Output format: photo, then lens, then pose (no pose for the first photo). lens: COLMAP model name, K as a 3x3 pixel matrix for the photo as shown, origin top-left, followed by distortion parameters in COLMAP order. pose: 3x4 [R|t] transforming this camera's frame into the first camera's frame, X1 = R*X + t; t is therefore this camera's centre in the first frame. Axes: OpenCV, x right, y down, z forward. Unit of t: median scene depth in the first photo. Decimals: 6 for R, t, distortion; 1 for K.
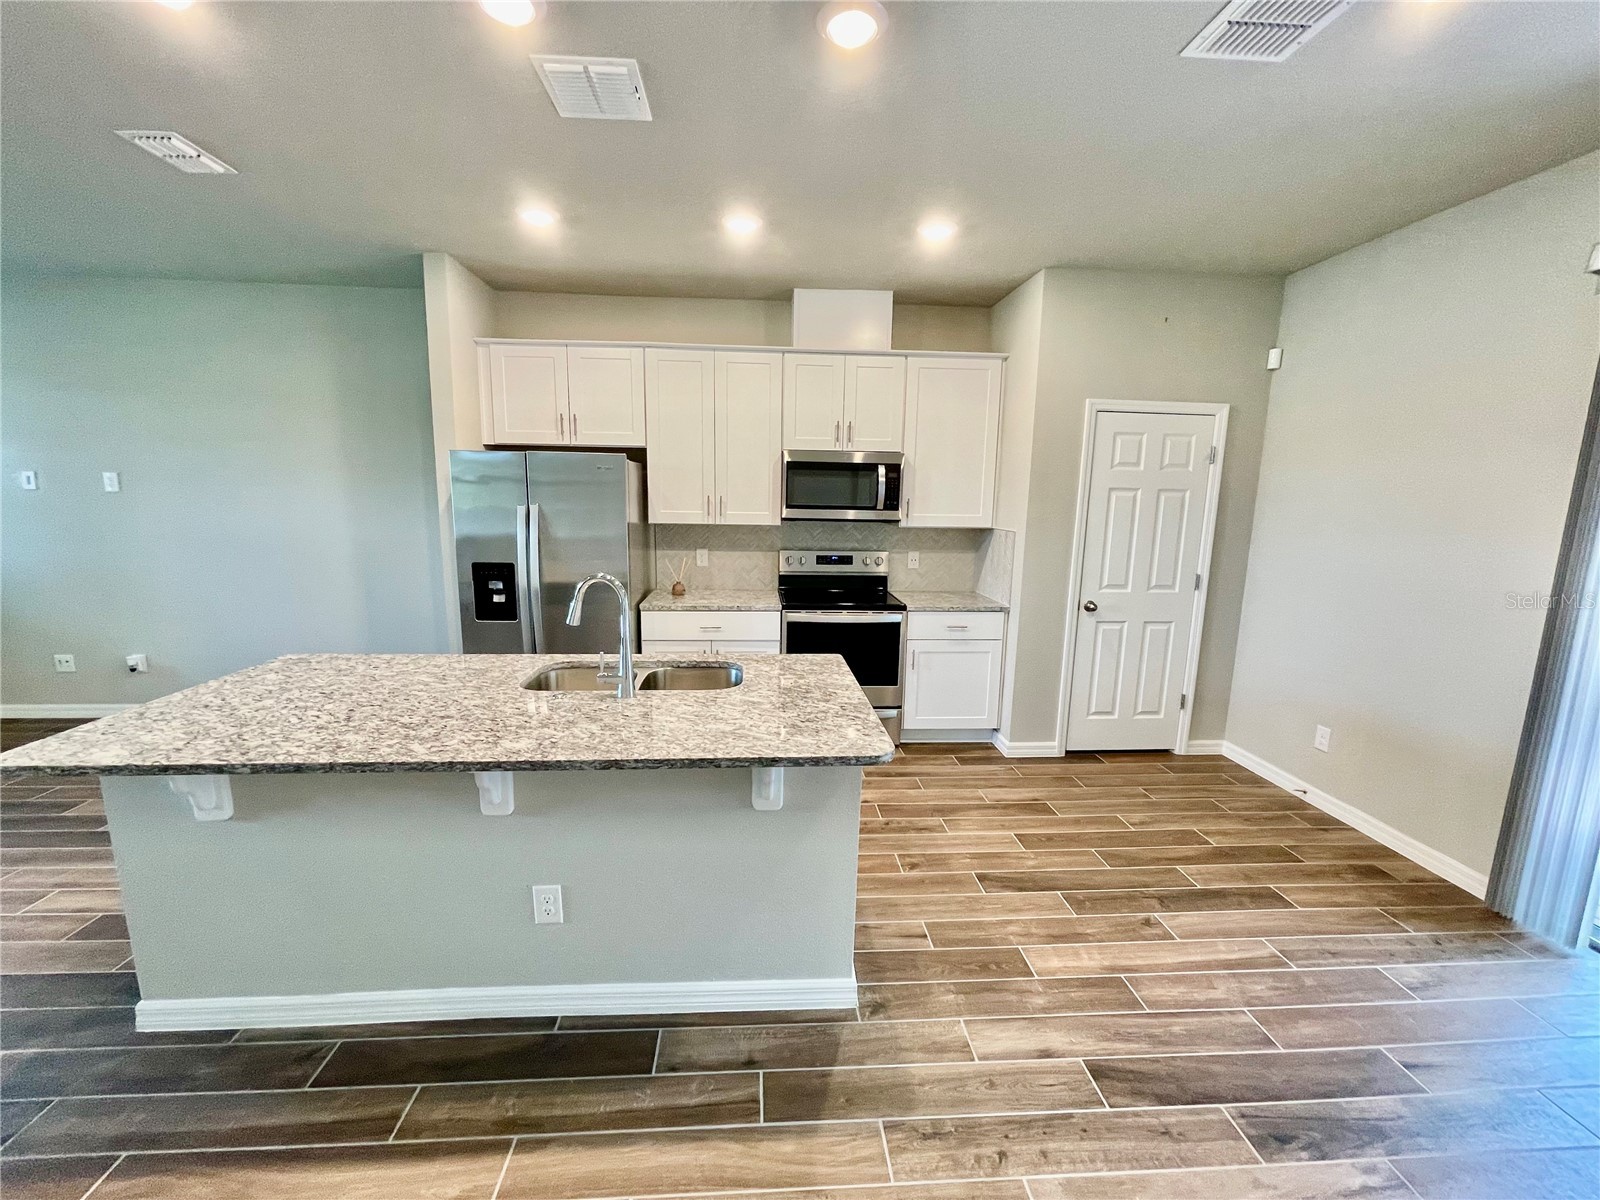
lens RADIAL K [[647.3, 0, 793.1], [0, 647.3, 598.2], [0, 0, 1]] dist [0.000148, -0.000233]
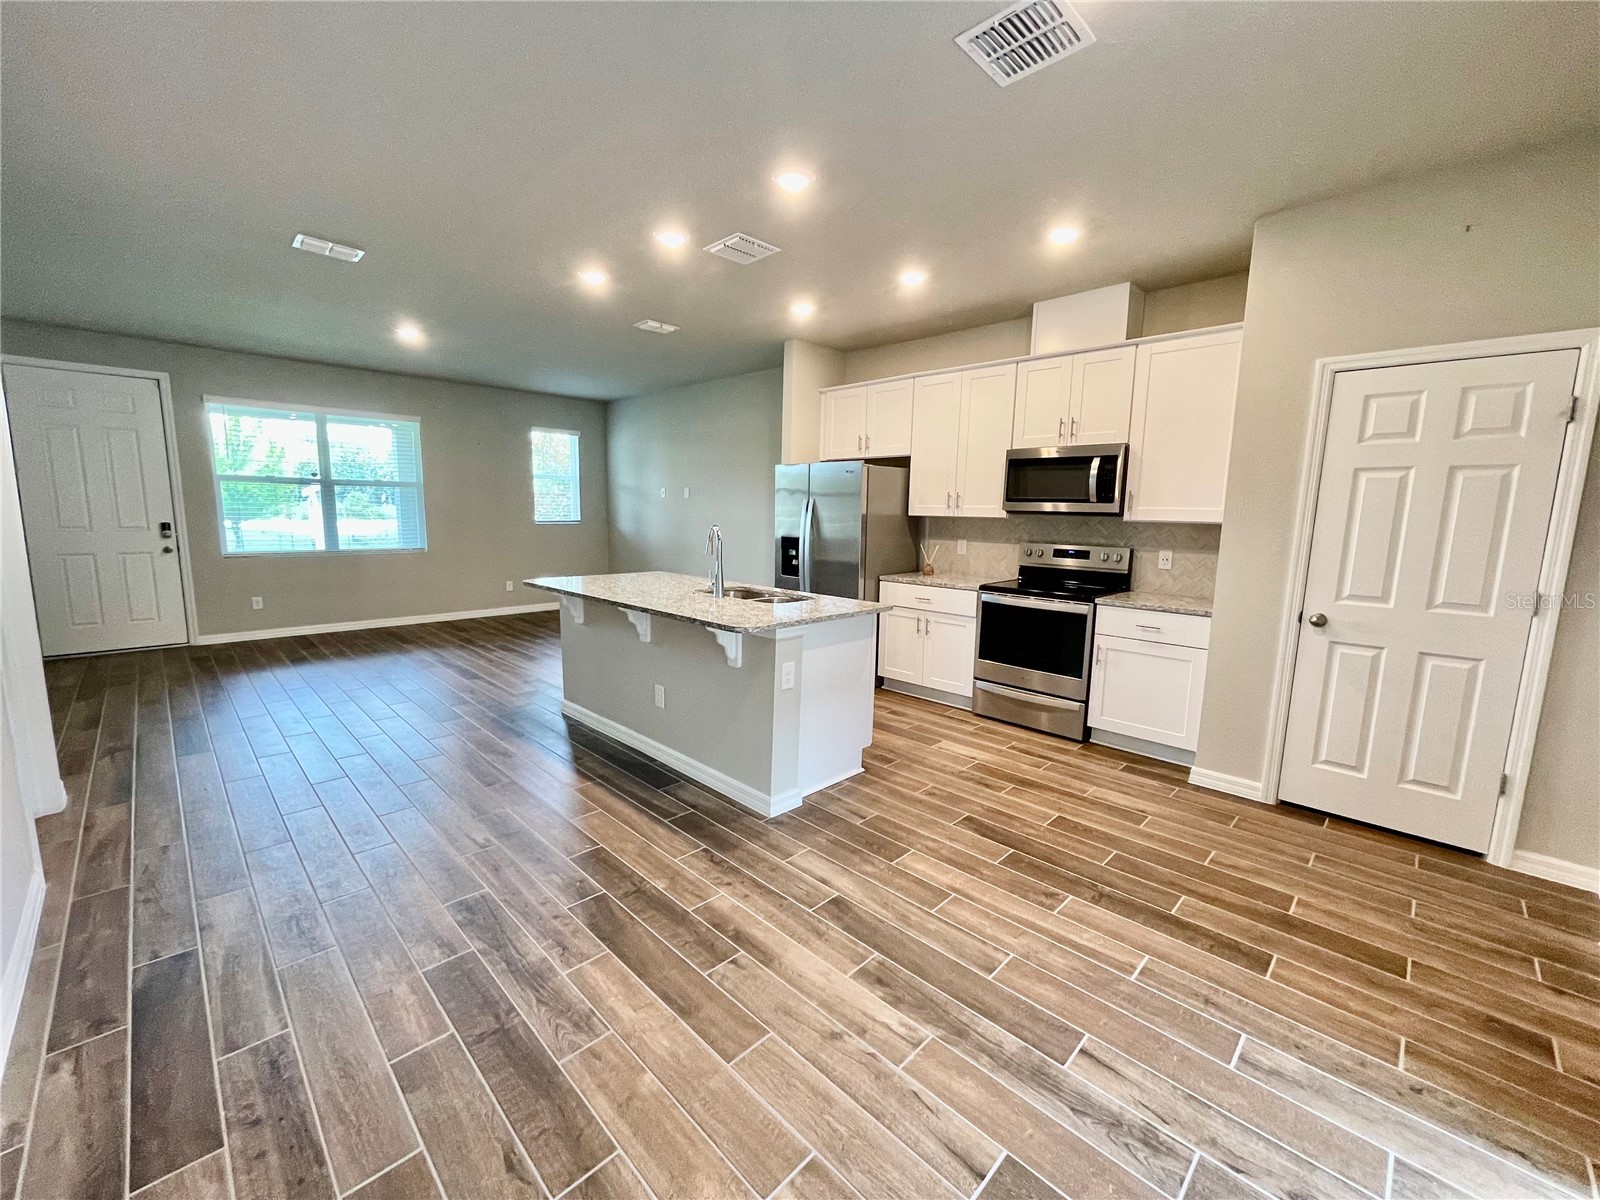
lens RADIAL K [[647.3, 0, 796.5], [0, 647.3, 598.0], [0, 0, 1]] dist [0.000148, -0.000233]
pose [[0.662787, 0.097840, -0.742389, 0.649938], [-0.126581, 0.991798, 0.017702, 0.054715], [0.738032, 0.082240, 0.669735, 0.007329]]
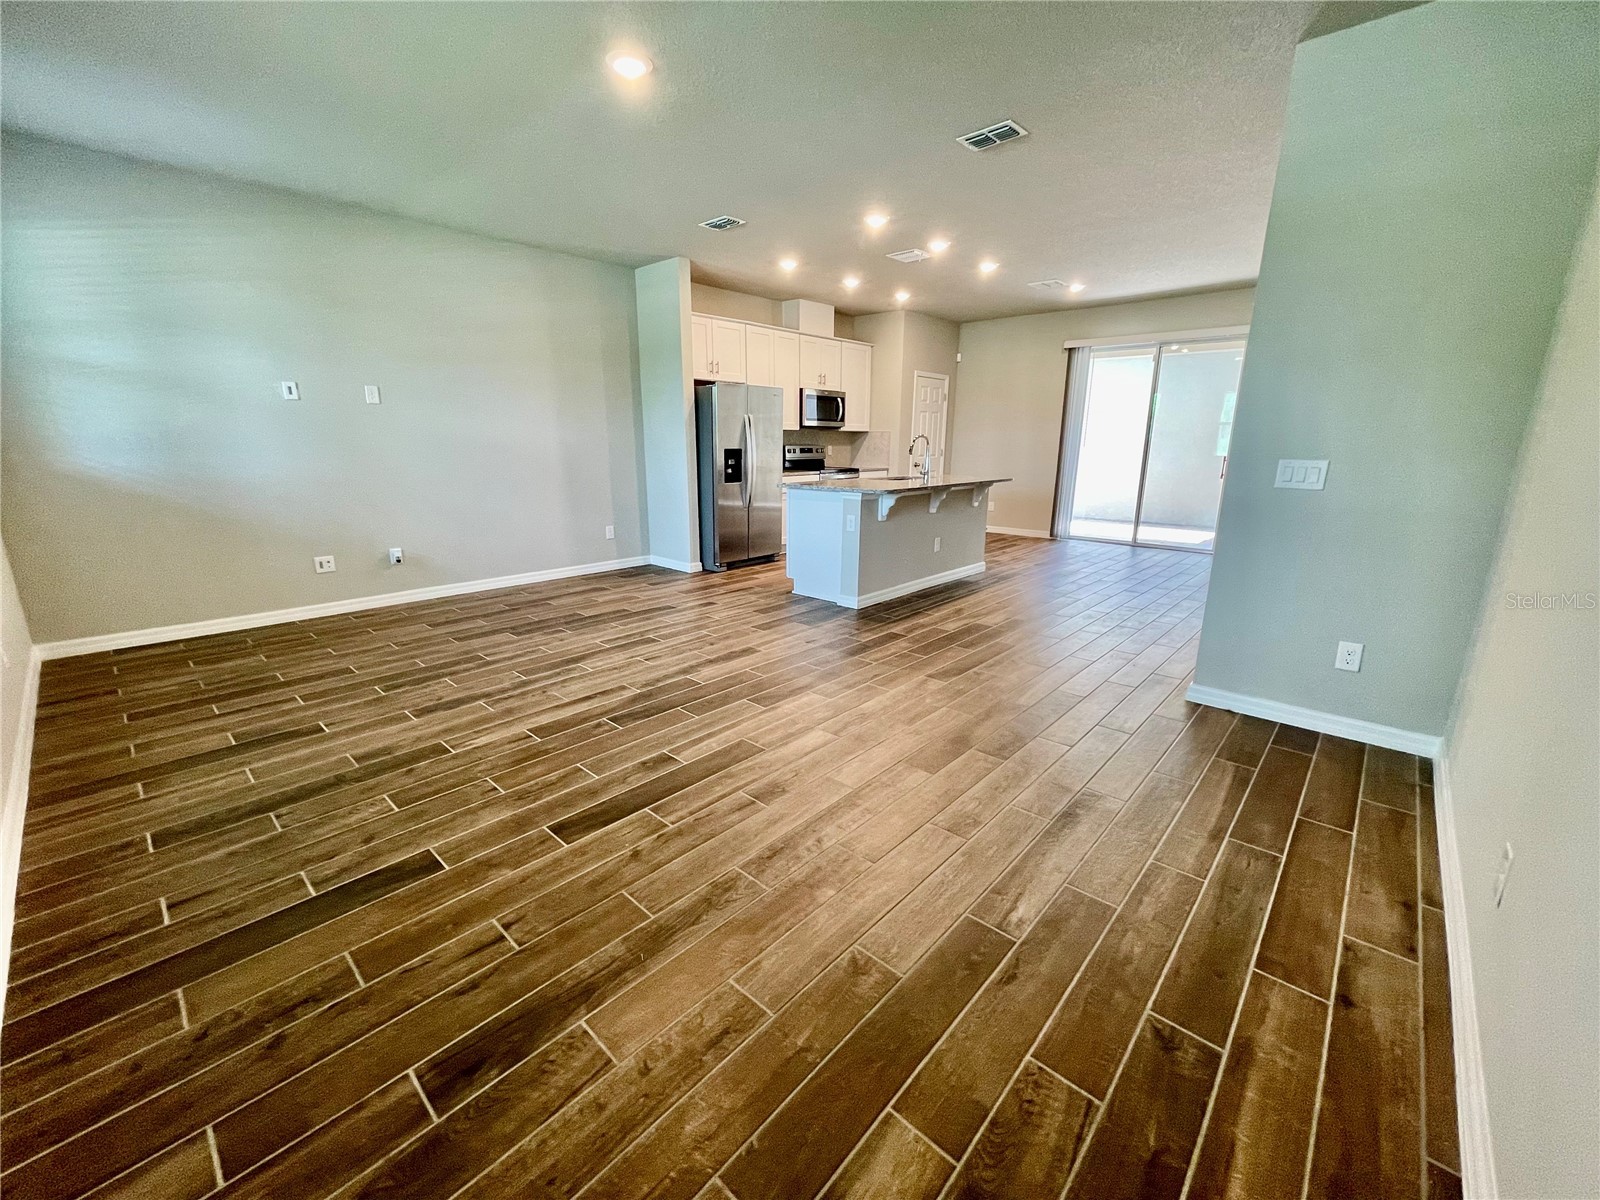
lens RADIAL K [[647.3, 0, 793.7], [0, 647.3, 598.6], [0, 0, 1]] dist [0.000148, -0.000233]
pose [[0.724513, -0.179112, 0.665583, -1.510922], [0.118287, 0.983630, 0.135940, 0.120181], [-0.679036, -0.019760, 0.733839, -0.393256]]
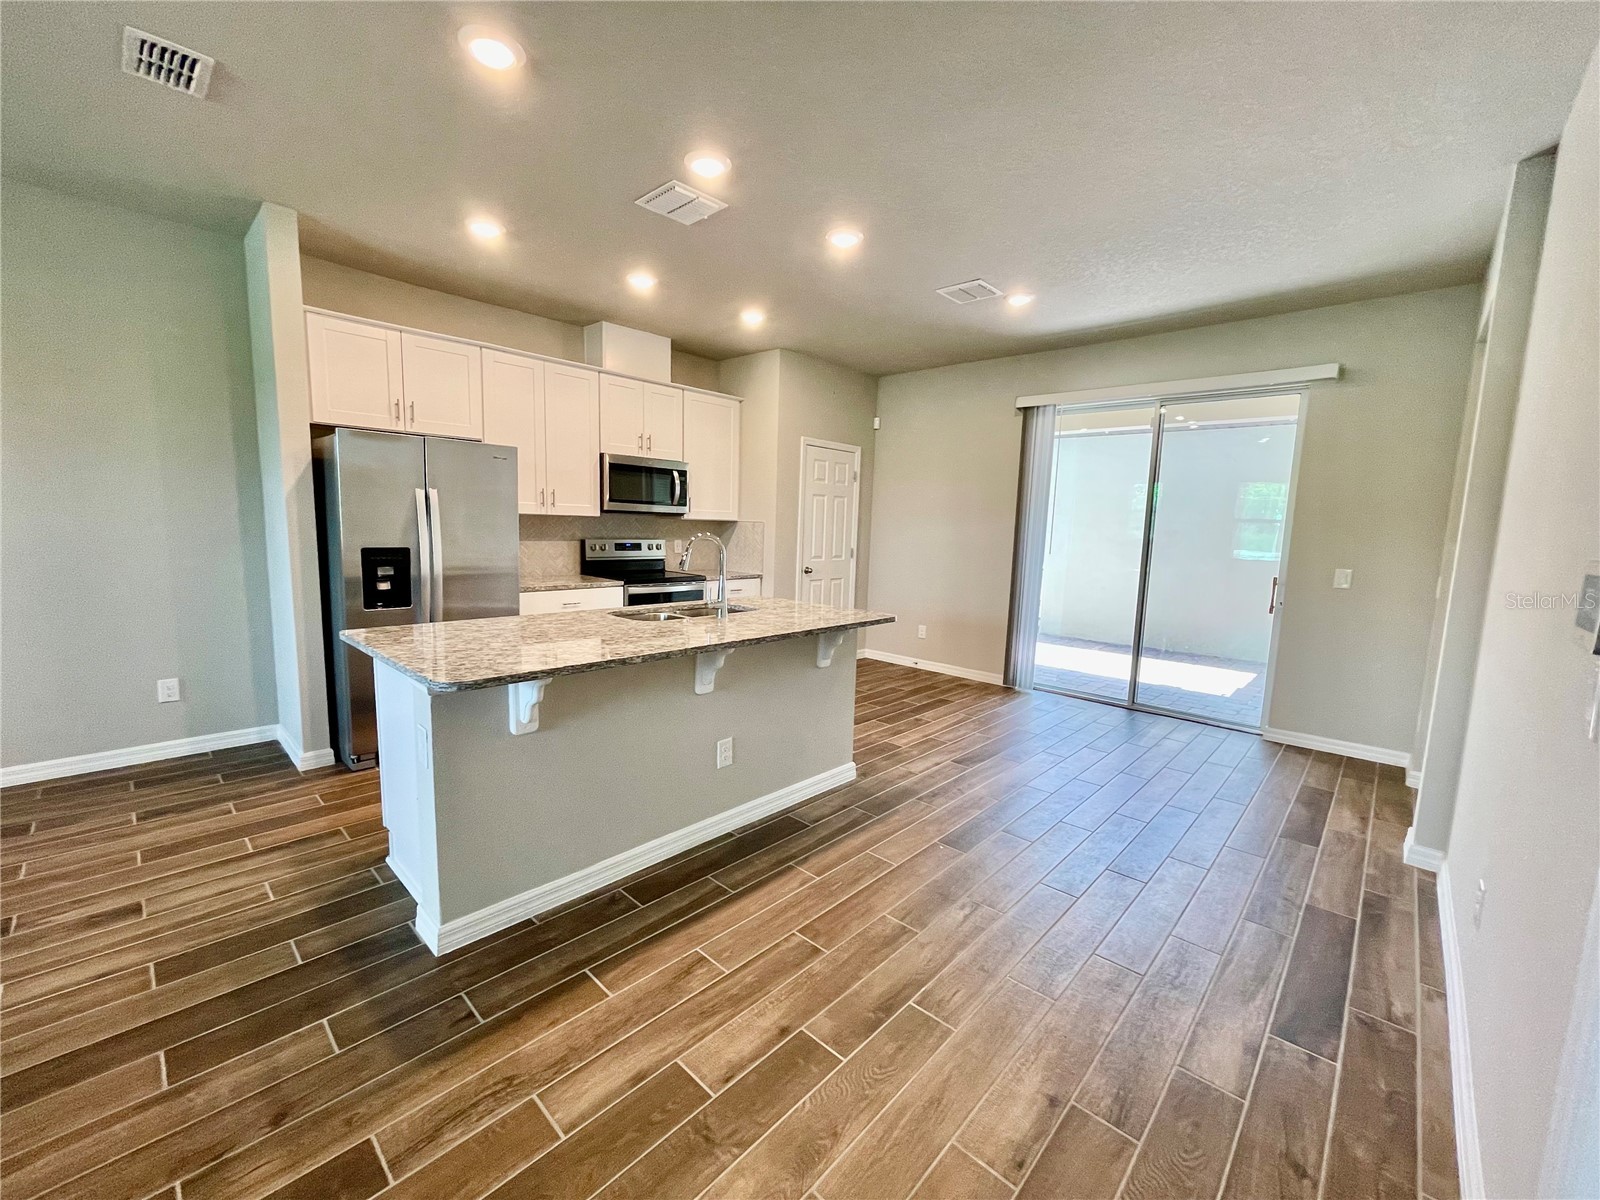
lens RADIAL K [[647.3, 0, 792.5], [0, 647.3, 597.8], [0, 0, 1]] dist [0.000148, -0.000233]
pose [[0.733130, -0.074522, 0.675993, -0.643869], [0.091692, 0.995734, 0.010329, 0.061650], [-0.673879, 0.054411, 0.736835, -0.110580]]
